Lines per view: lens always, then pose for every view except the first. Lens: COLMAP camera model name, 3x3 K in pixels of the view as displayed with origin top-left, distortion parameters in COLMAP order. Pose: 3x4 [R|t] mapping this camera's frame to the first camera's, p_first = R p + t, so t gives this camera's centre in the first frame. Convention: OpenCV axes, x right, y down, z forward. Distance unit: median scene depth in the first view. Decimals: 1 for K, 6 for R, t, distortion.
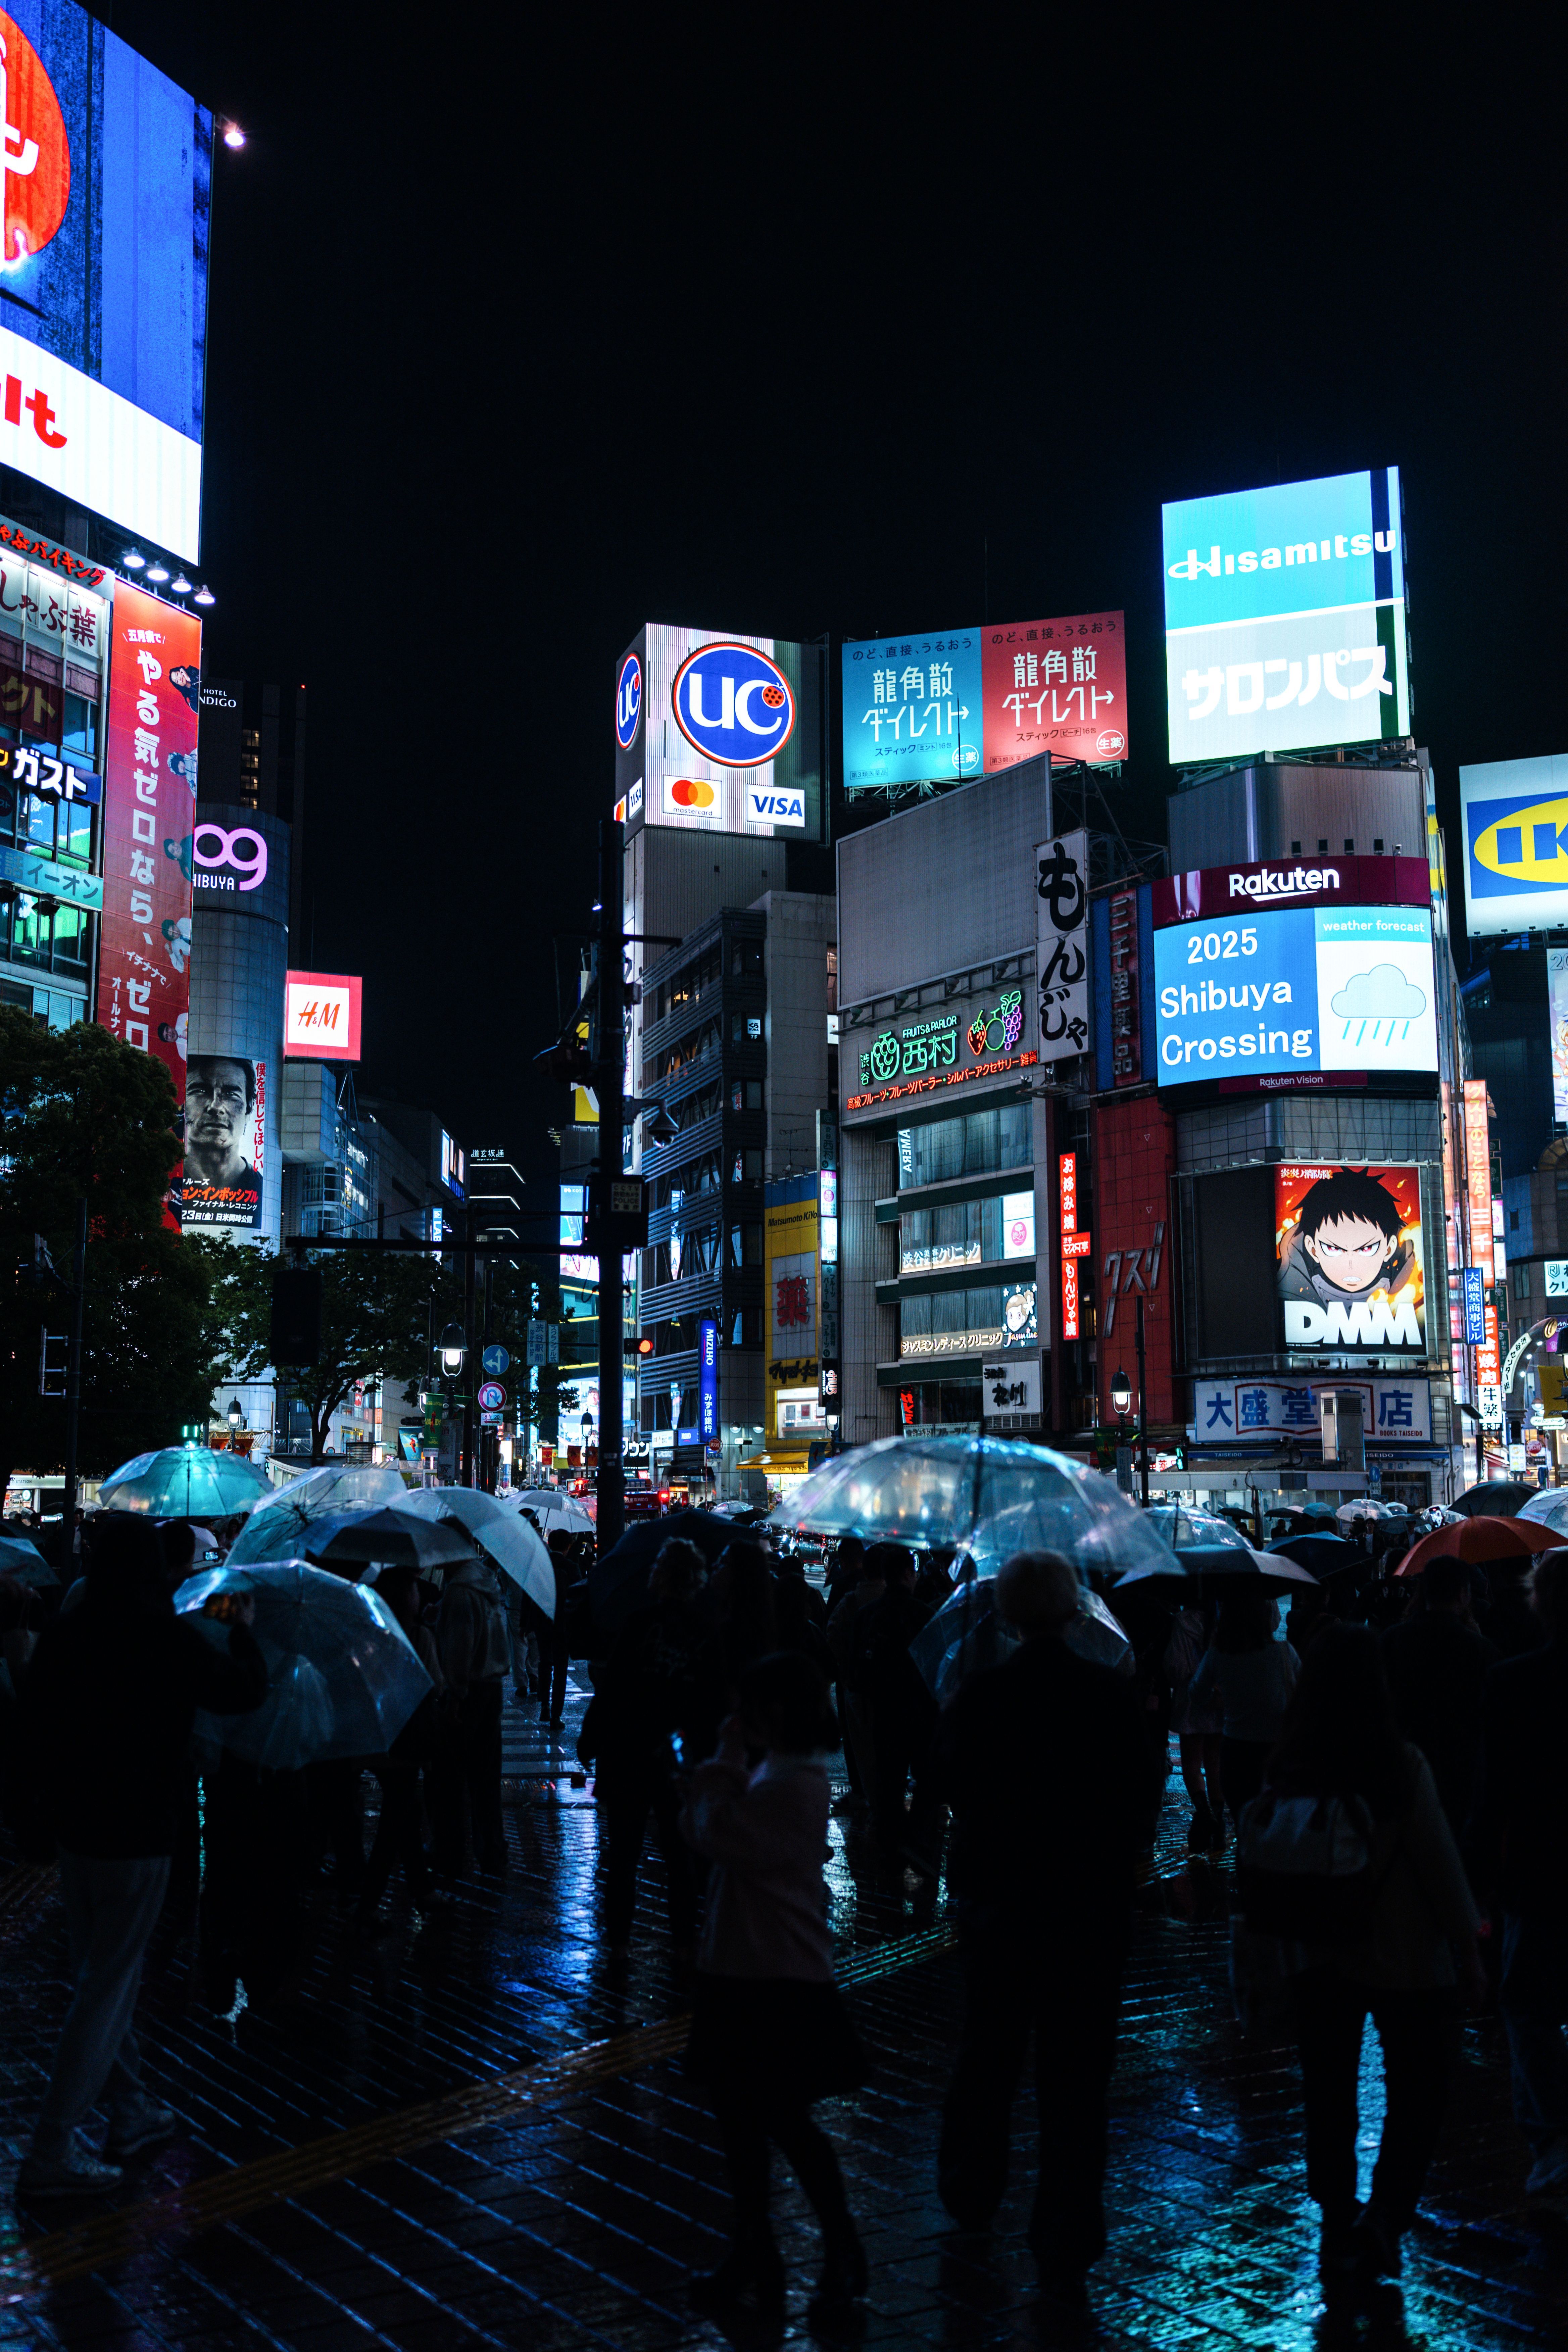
lens RADIAL K [[2221.9, 0, 762.6], [0, 2221.9, 1124.5], [0, 0, 1]] dist [-0.017749, 0.015445]
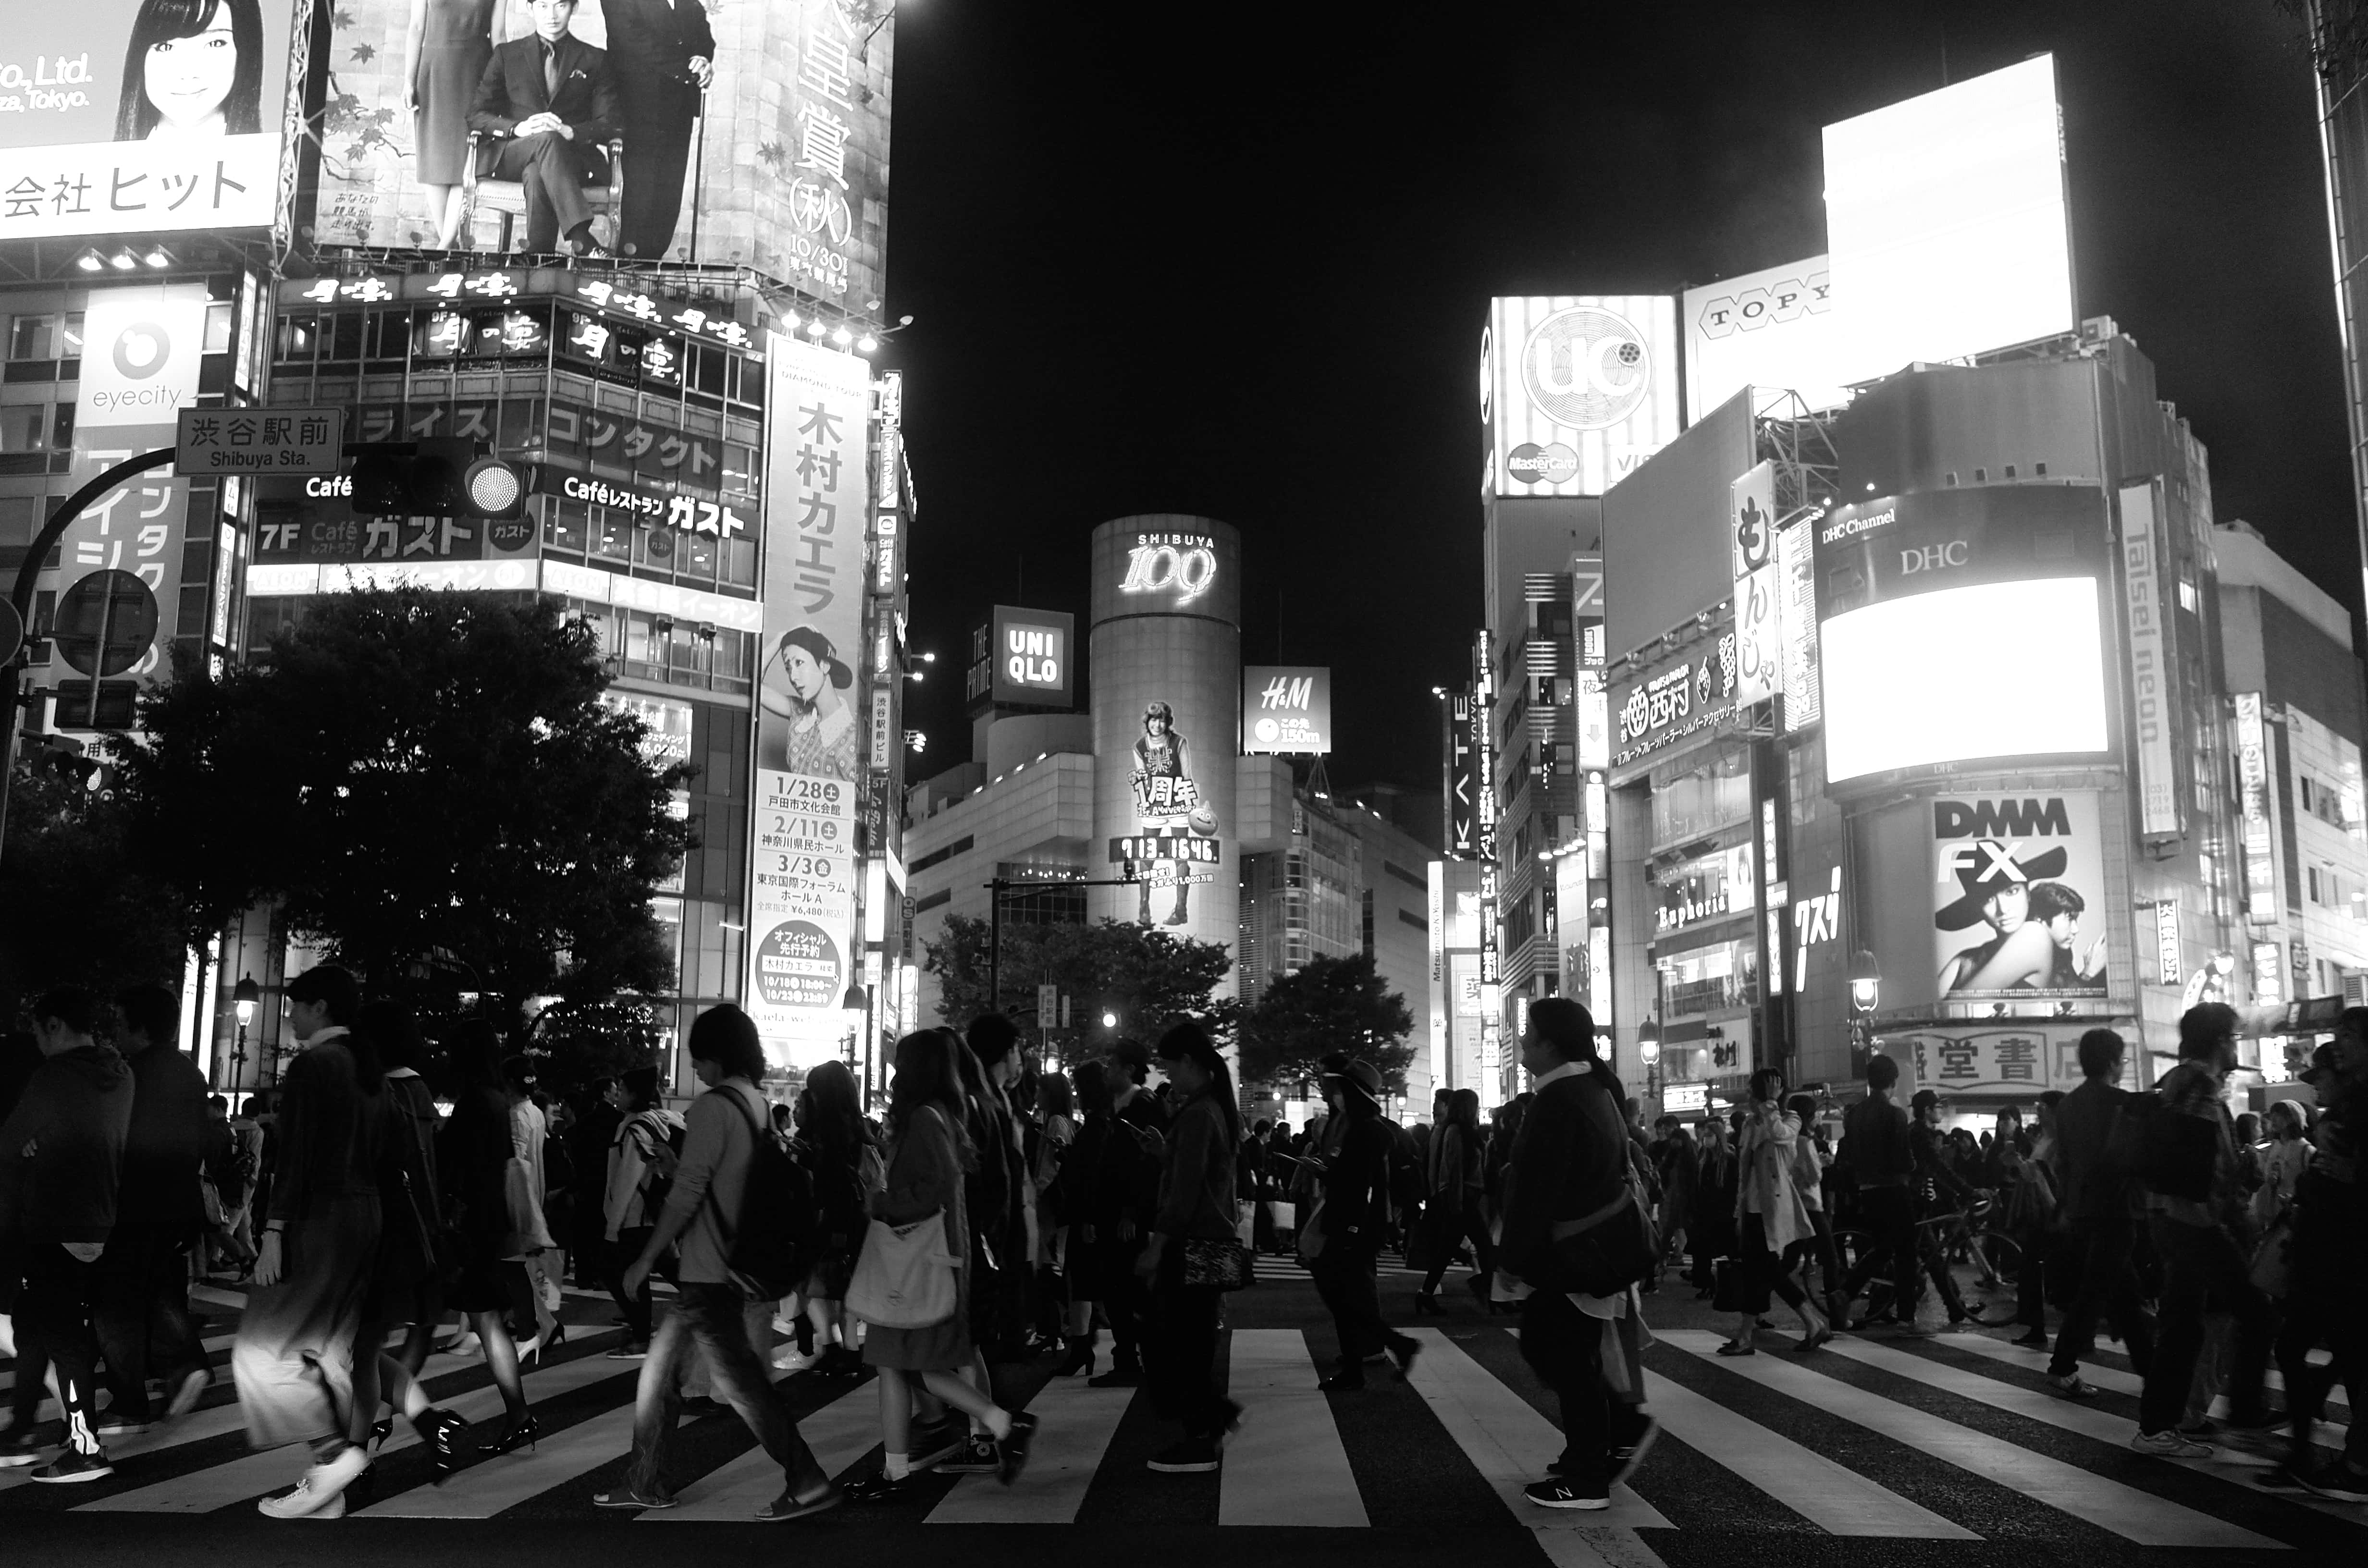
lens RADIAL K [[2236.8, 0, 1149.6], [0, 2236.8, 749.6], [0, 0, 1]] dist [-0.017749, 0.015445]
pose [[0.930742, -0.062518, -0.360292, 0.243915], [0.052025, 0.997893, -0.038759, 0.015142], [0.361956, 0.017330, 0.932034, 0.006866]]
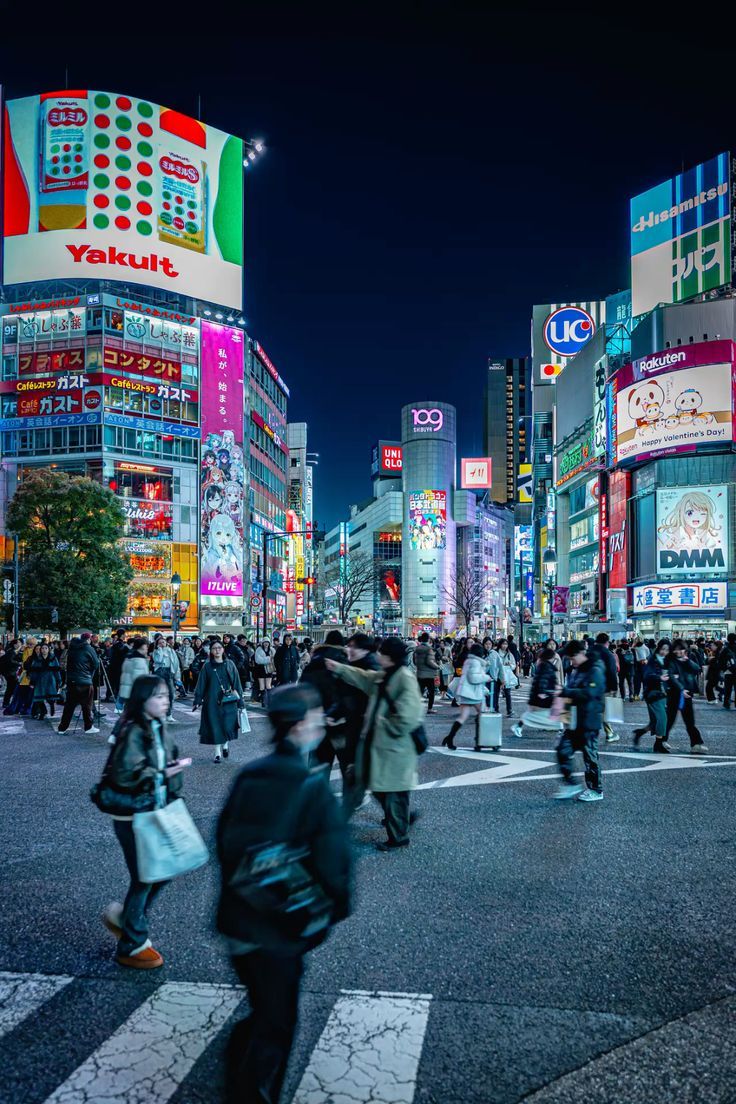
lens RADIAL K [[749.4, 0, 410.3], [0, 749.4, 614.5], [0, 0, 1]] dist [-0.005688, -0.009769]
pose [[0.896051, -0.019220, -0.443535, 0.314575], [0.076708, 0.990739, 0.112036, 0.035439], [0.437274, -0.134413, 0.889227, 0.180213]]
